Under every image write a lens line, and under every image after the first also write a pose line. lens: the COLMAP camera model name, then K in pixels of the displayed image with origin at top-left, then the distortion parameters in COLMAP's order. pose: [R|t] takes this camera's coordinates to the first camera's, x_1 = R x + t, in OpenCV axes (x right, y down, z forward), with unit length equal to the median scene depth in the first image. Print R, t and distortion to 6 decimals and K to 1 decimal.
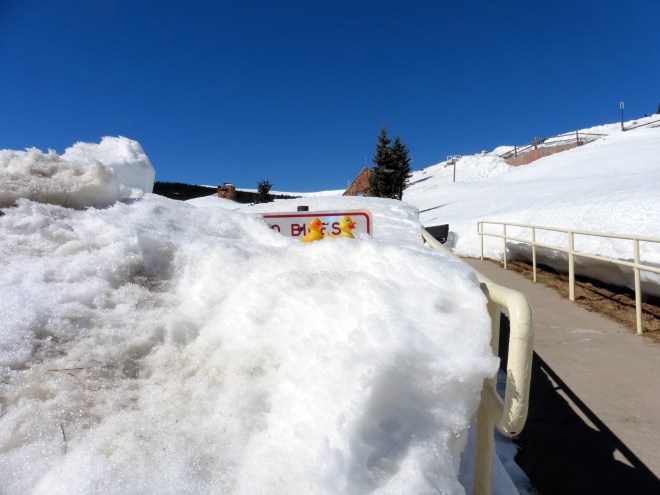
lens RADIAL K [[473.7, 0, 330.4], [0, 473.7, 246.5], [0, 0, 1]] dist [-0.018546, 0.003742]
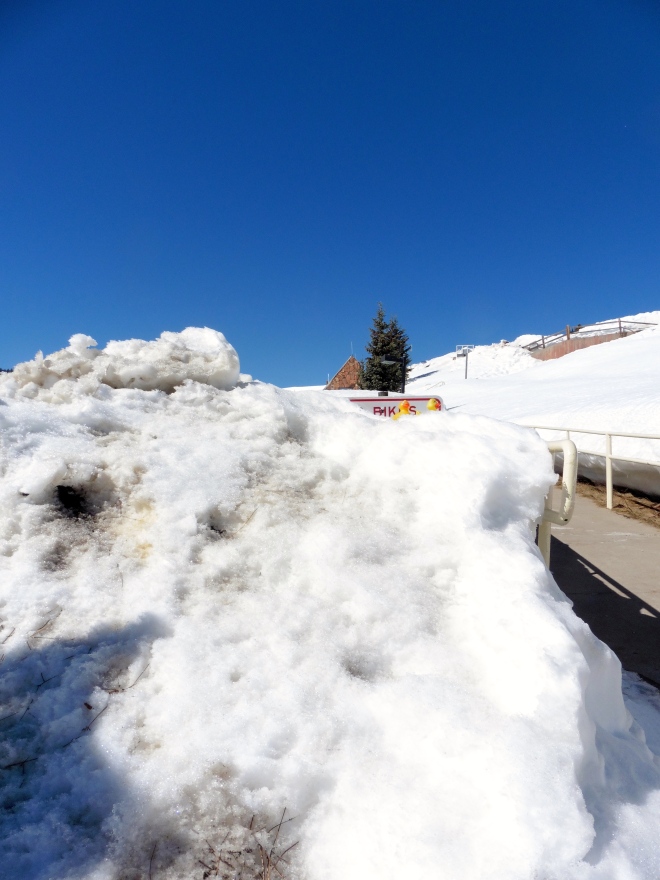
lens RADIAL K [[631.6, 0, 328.0], [0, 631.6, 438.0], [0, 0, 1]] dist [-0.018546, 0.003742]
pose [[0.998764, 0.017560, 0.046495, -0.219867], [-0.015814, 0.999166, -0.037649, 0.074938], [-0.047117, 0.036867, 0.998209, -0.469460]]
